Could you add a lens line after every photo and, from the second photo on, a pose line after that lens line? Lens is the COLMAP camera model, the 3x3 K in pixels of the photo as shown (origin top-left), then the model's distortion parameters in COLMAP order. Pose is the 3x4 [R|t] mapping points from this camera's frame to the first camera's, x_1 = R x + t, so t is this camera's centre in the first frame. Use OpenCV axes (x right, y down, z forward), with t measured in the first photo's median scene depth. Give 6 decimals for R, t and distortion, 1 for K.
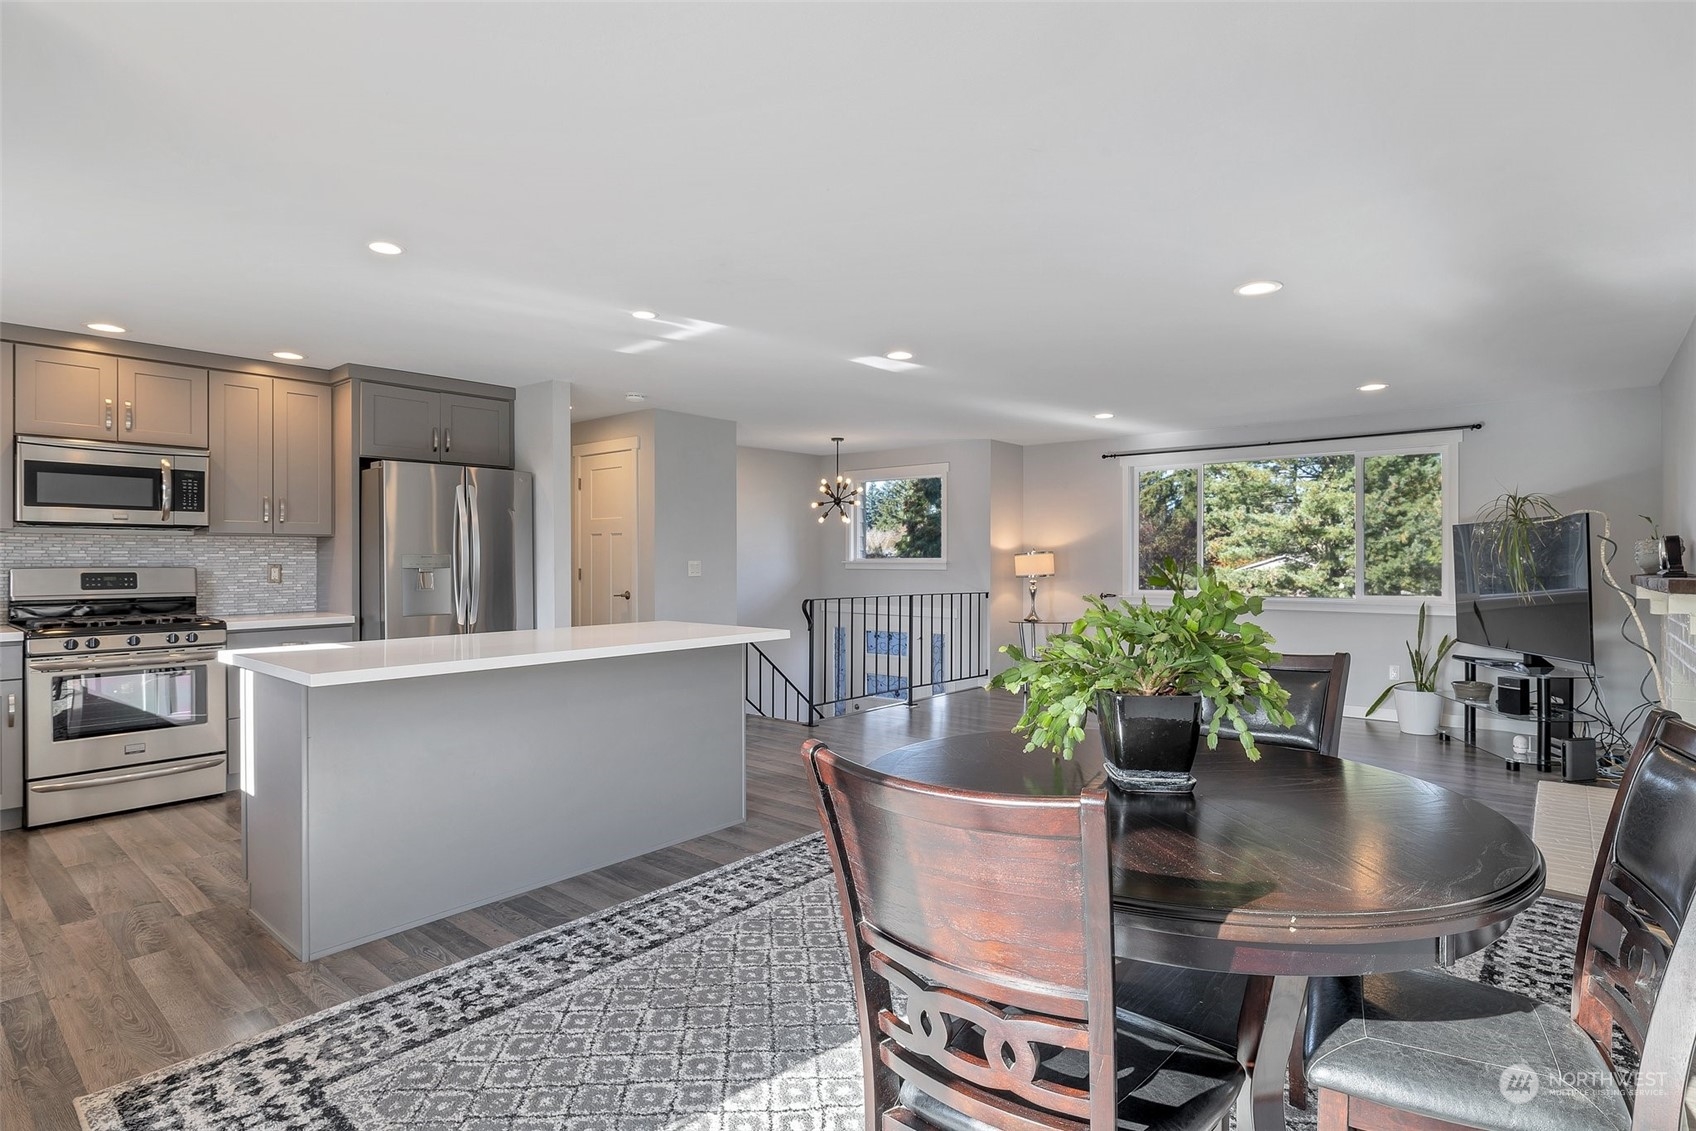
lens RADIAL K [[854.4, 0, 848.0], [0, 854.4, 565.5], [0, 0, 1]] dist [-0.000867, -0.000142]
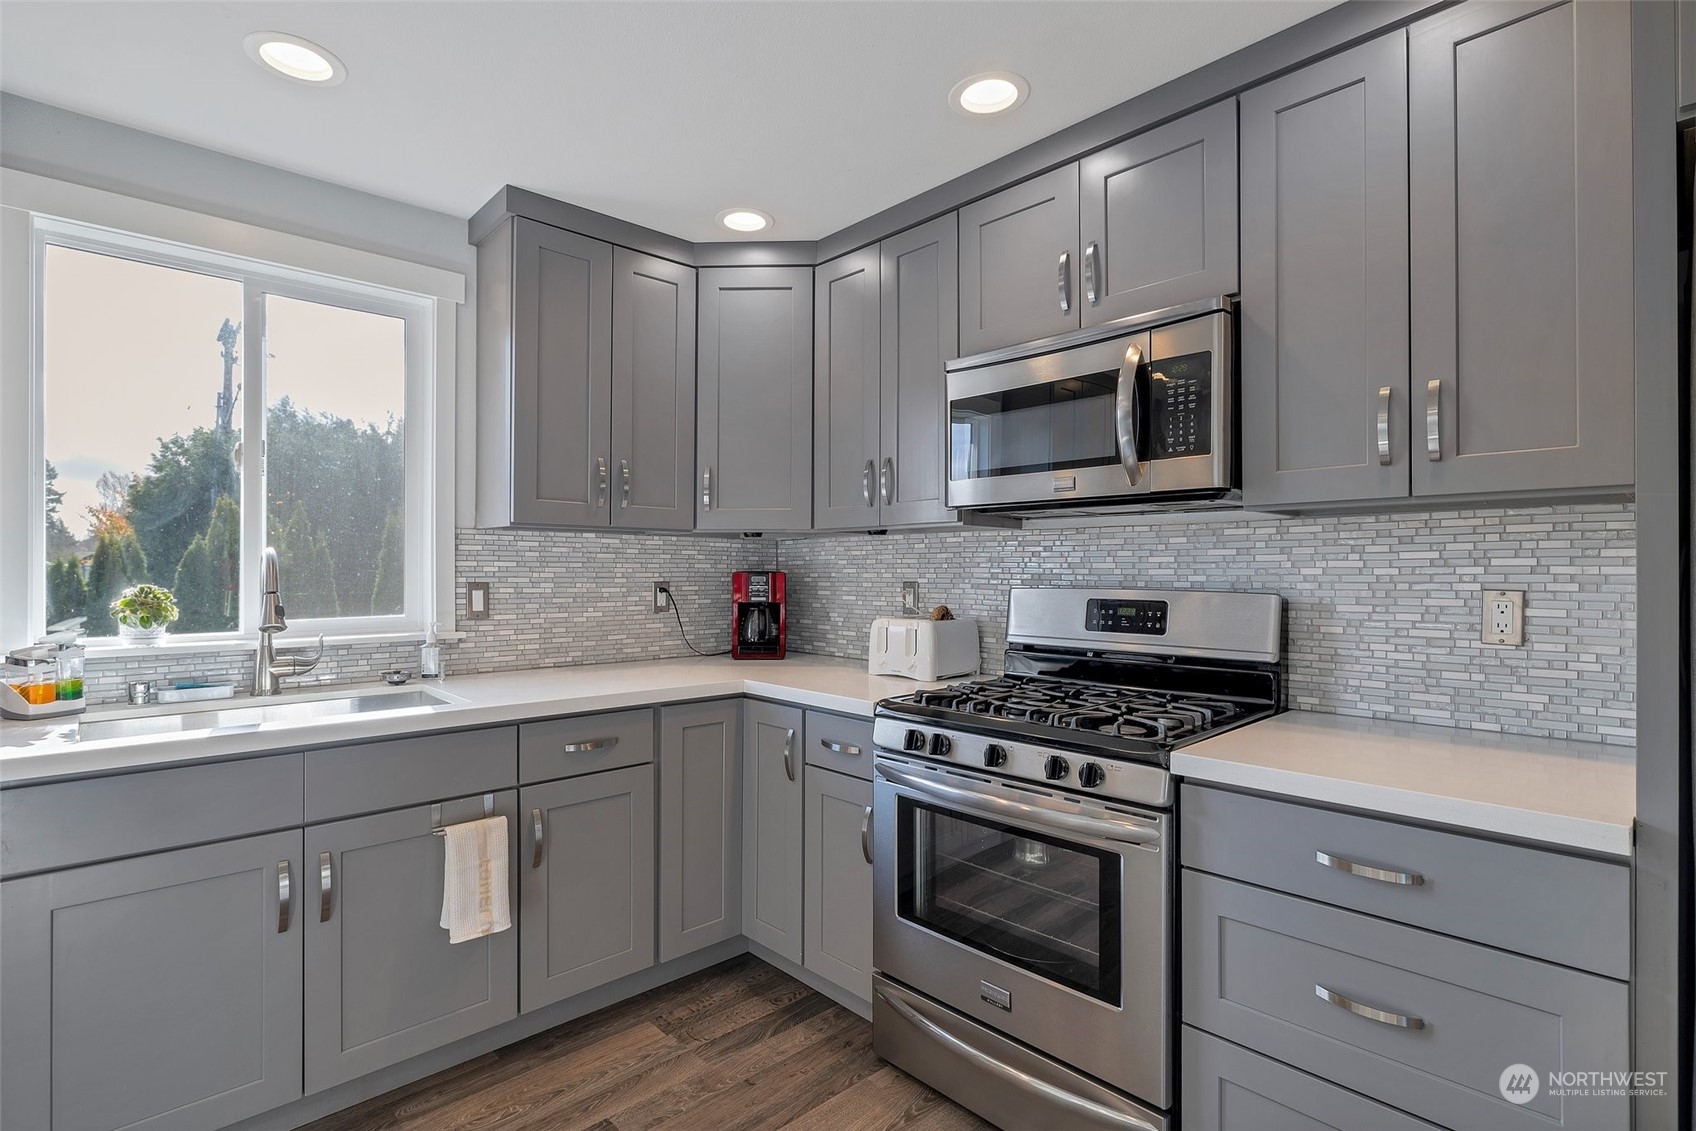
lens RADIAL K [[799.1, 0, 820.1], [0, 799.1, 572.2], [0, 0, 1]] dist [-0.001815, 0.000236]
pose [[-0.121564, 0.002206, -0.992581, -0.368555], [-0.006191, 0.999976, 0.002981, -0.008488], [0.992564, 0.006507, -0.121547, 0.876860]]
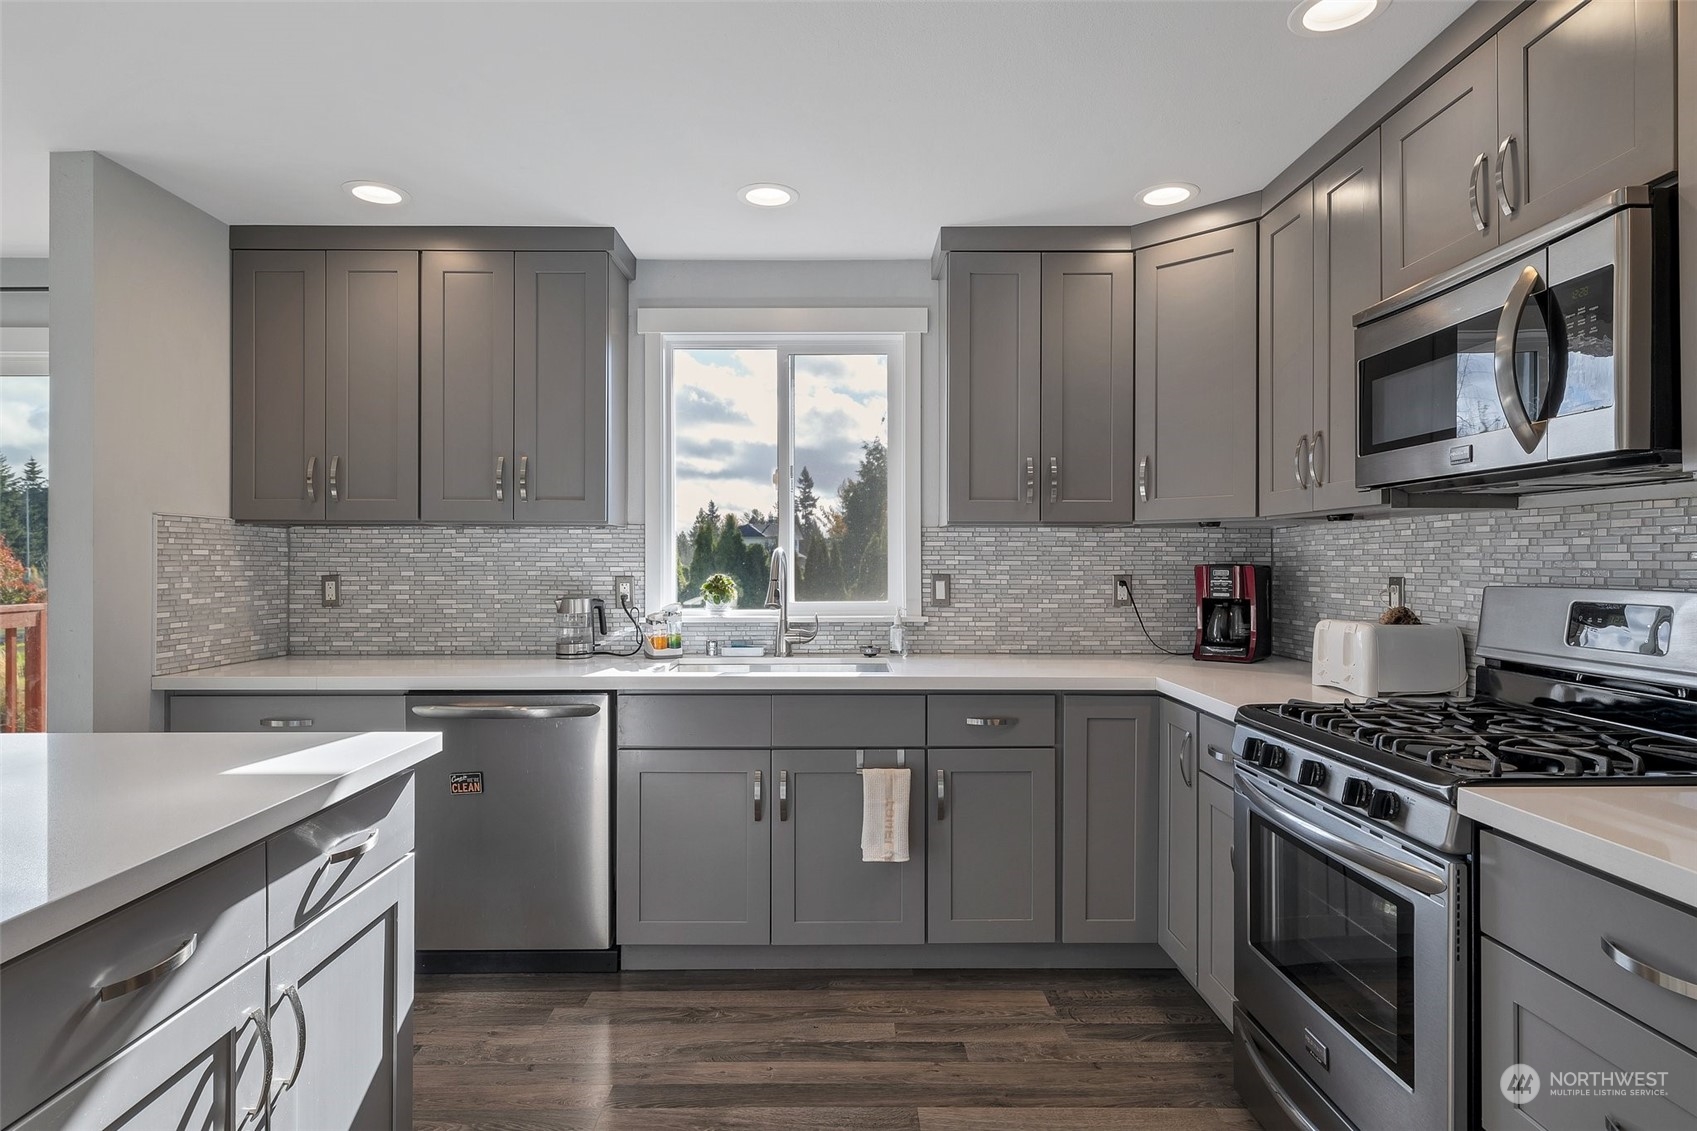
lens RADIAL K [[918.7, 0, 848.5], [0, 918.7, 565.5], [0, 0, 1]] dist [0.005302, 0.000991]
pose [[-0.752149, 0.003135, -0.658986, -0.356046], [-0.002529, 0.999968, 0.007644, -0.010397], [0.658988, 0.007416, -0.752117, 1.065894]]
